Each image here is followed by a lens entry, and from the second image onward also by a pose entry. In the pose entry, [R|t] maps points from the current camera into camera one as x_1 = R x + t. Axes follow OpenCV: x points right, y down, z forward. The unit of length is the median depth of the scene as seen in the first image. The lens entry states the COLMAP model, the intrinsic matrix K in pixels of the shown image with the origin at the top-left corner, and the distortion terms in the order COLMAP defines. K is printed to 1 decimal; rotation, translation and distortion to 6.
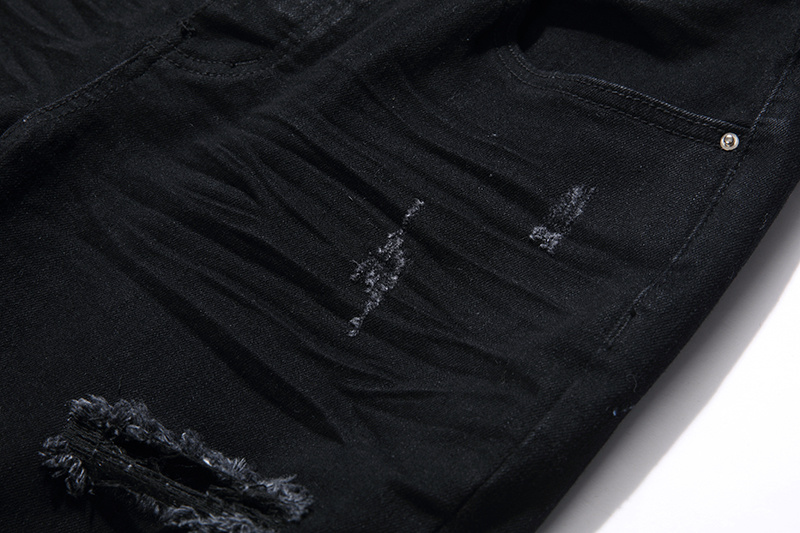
lens RADIAL K [[1382.8, 0, 400.0], [0, 1382.8, 266.5], [0, 0, 1]] dist [0.033480, 0.054766]
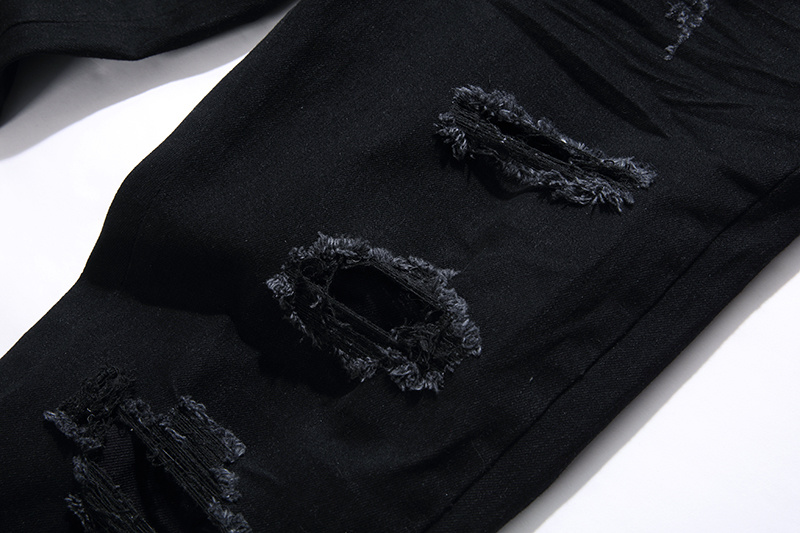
lens RADIAL K [[928.5, 0, 400.0], [0, 928.5, 266.5], [0, 0, 1]] dist [-0.005673, 0.008441]
pose [[0.994922, 0.094506, -0.034623, -0.244815], [-0.086624, 0.979184, 0.183561, 0.106187], [0.051250, -0.179629, 0.982398, 0.105299]]
